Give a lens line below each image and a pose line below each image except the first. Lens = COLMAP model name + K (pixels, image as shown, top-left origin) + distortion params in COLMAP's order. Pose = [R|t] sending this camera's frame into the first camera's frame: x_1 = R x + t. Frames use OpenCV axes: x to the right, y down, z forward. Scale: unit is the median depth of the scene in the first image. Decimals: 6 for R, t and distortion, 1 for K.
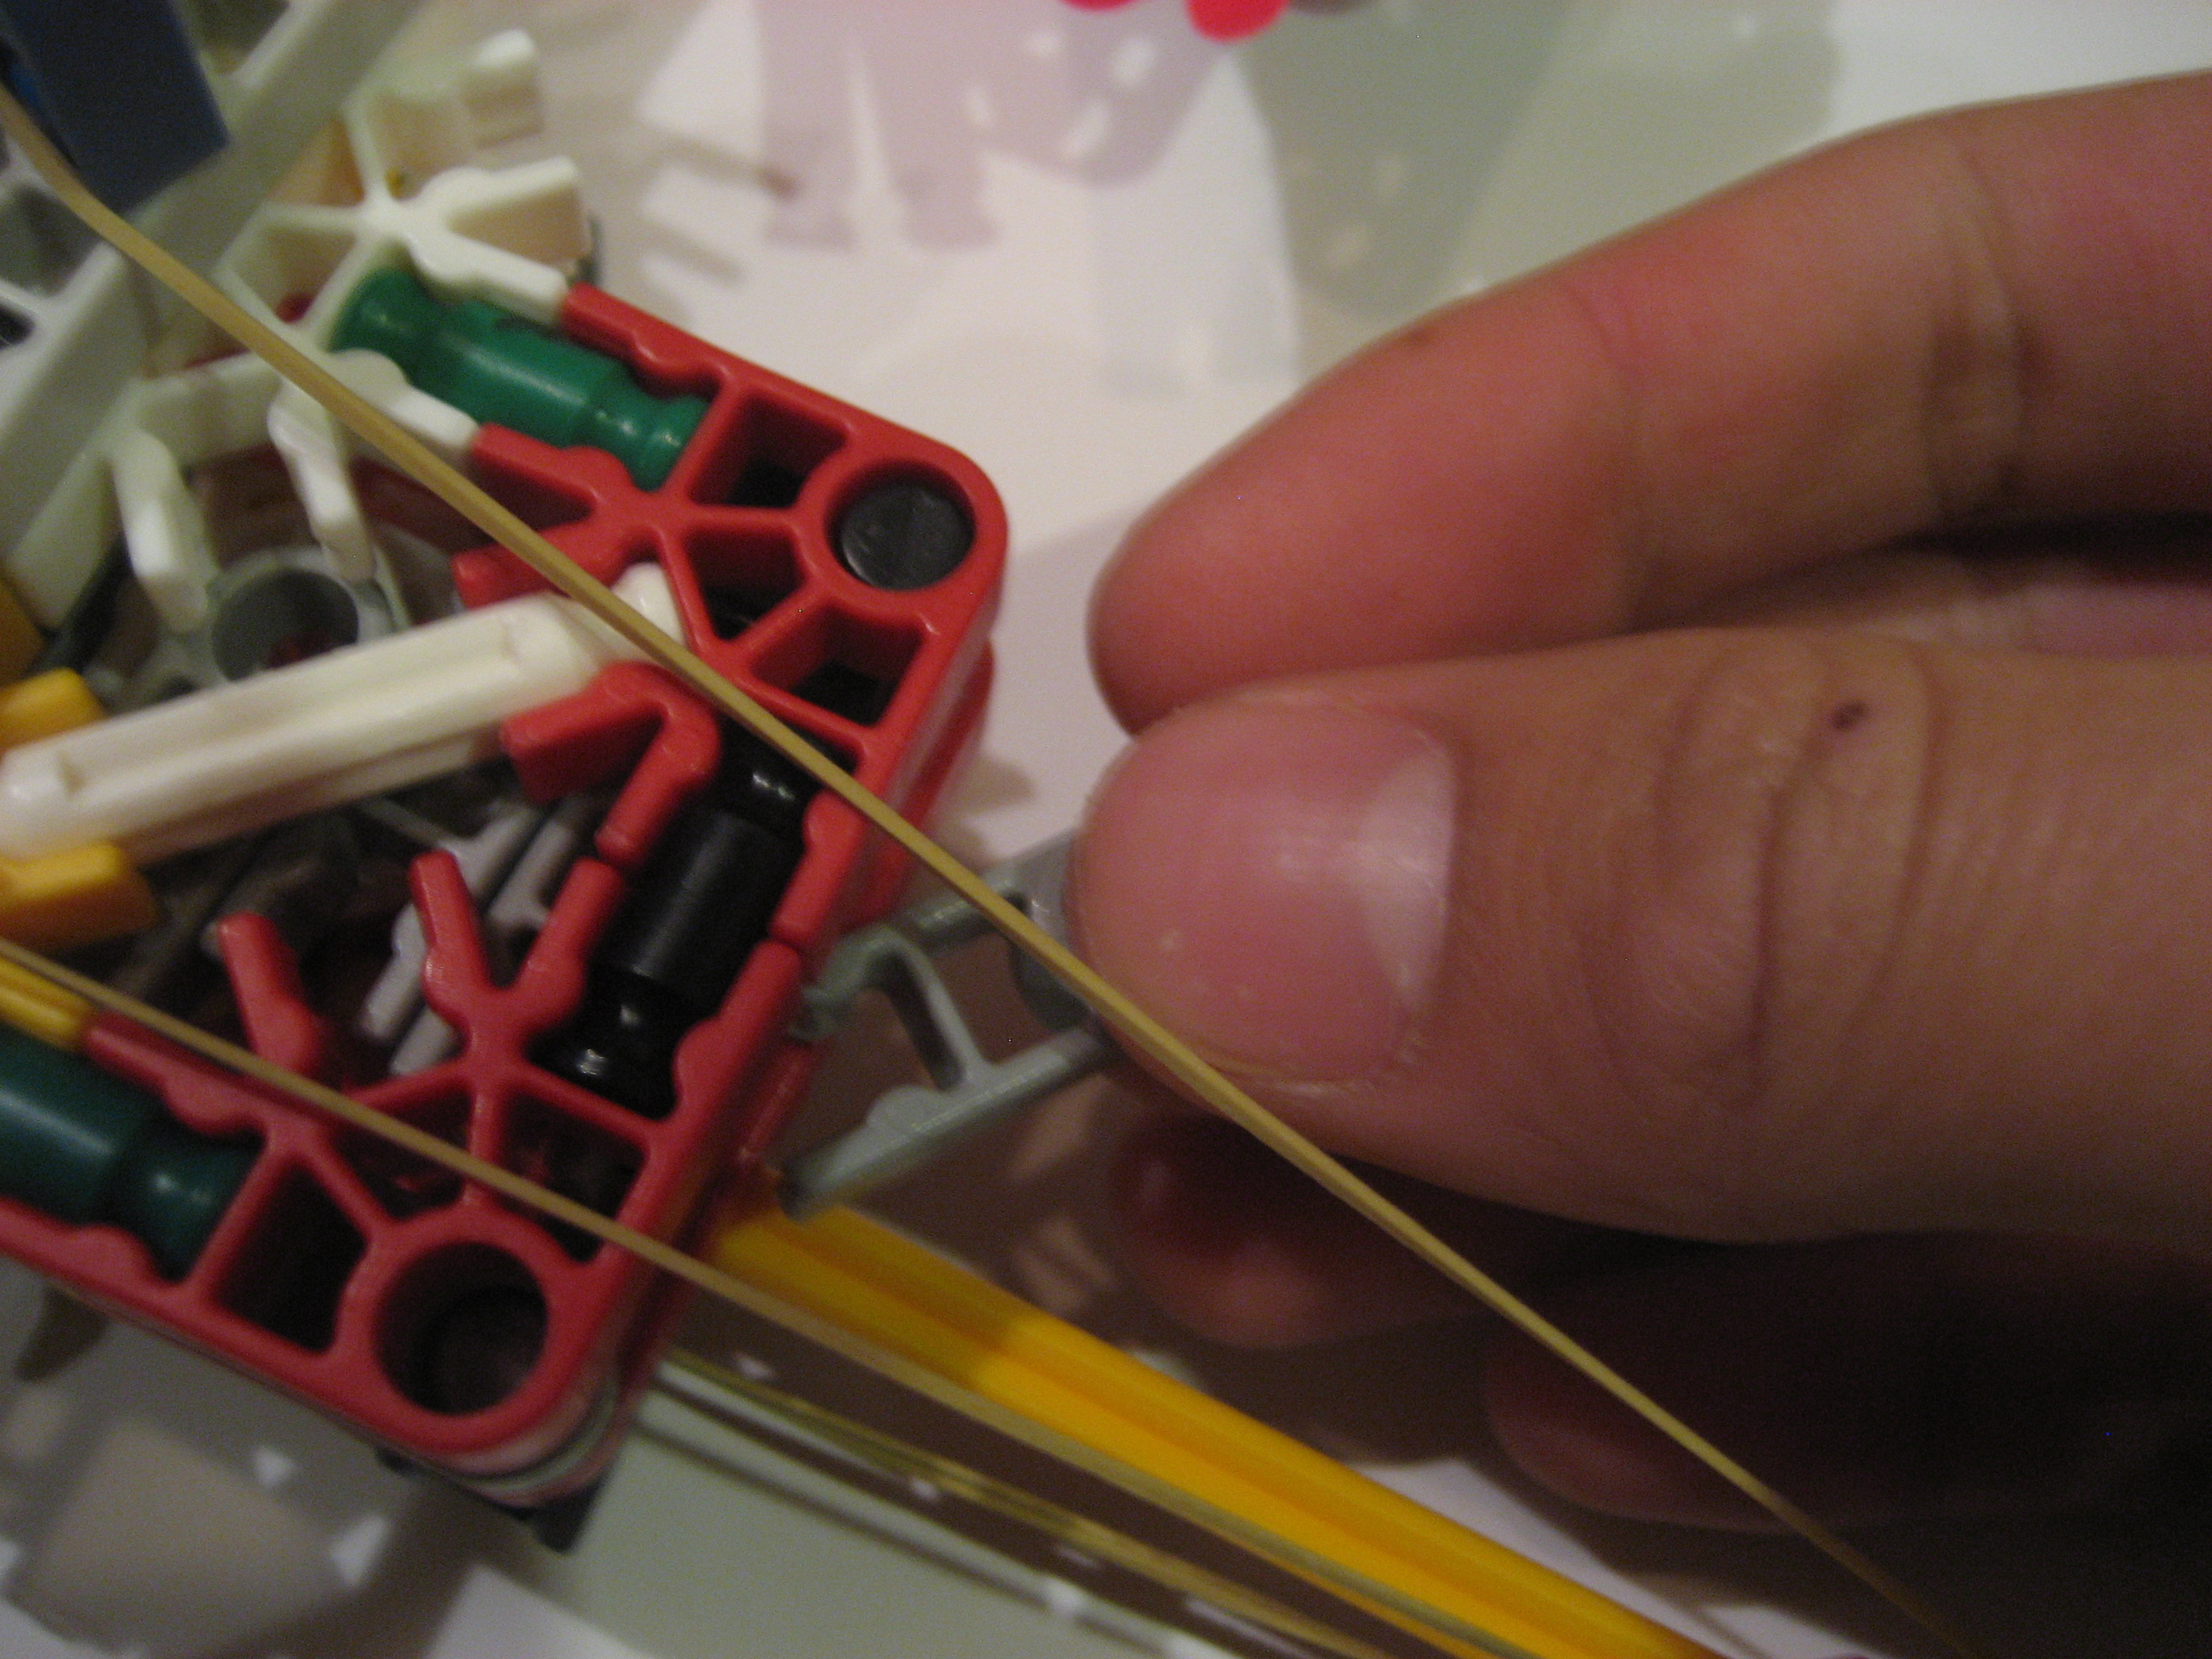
lens RADIAL K [[2128.9, 0, 1047.3], [0, 2128.9, 793.4], [0, 0, 1]] dist [-0.104312, 0.021684]
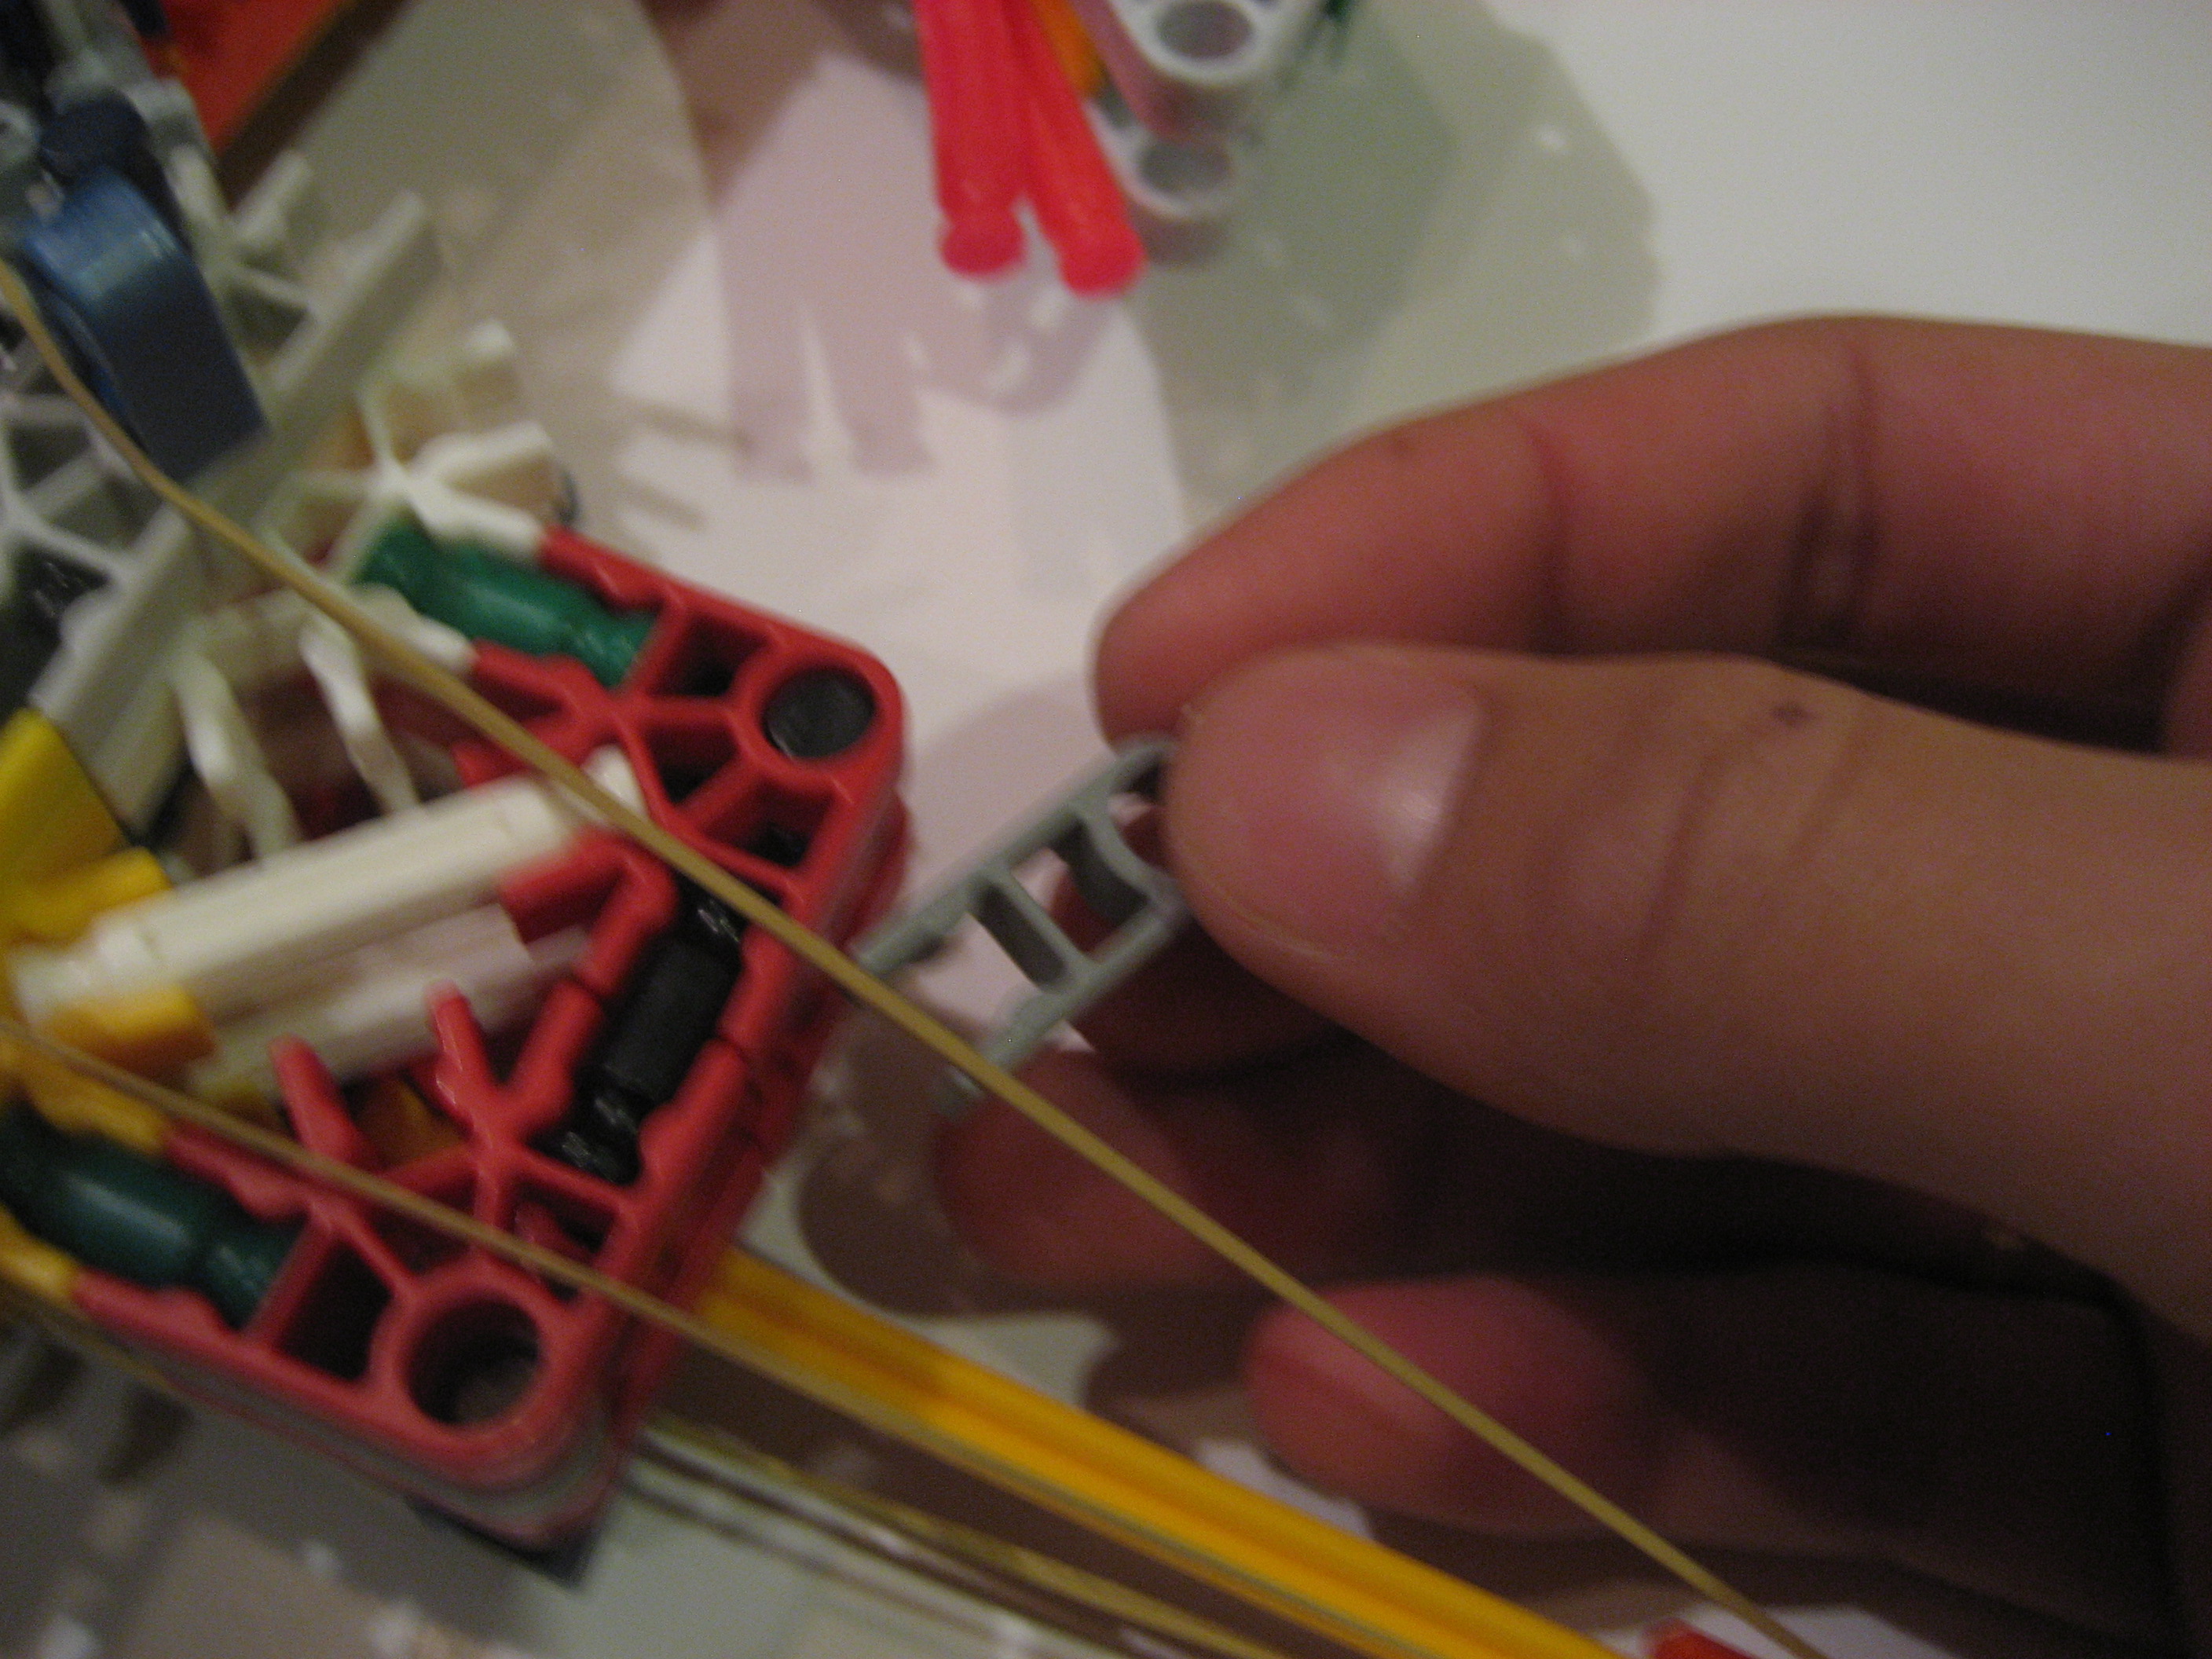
lens RADIAL K [[2271.0, 0, 1106.0], [0, 2271.0, 829.5], [0, 0, 1]] dist [-0.107272, 0.110266]
pose [[0.998906, -0.046114, -0.007815, 0.106525], [0.045266, 0.995209, -0.086660, 0.064304], [0.011774, 0.086211, 0.996207, -0.305765]]
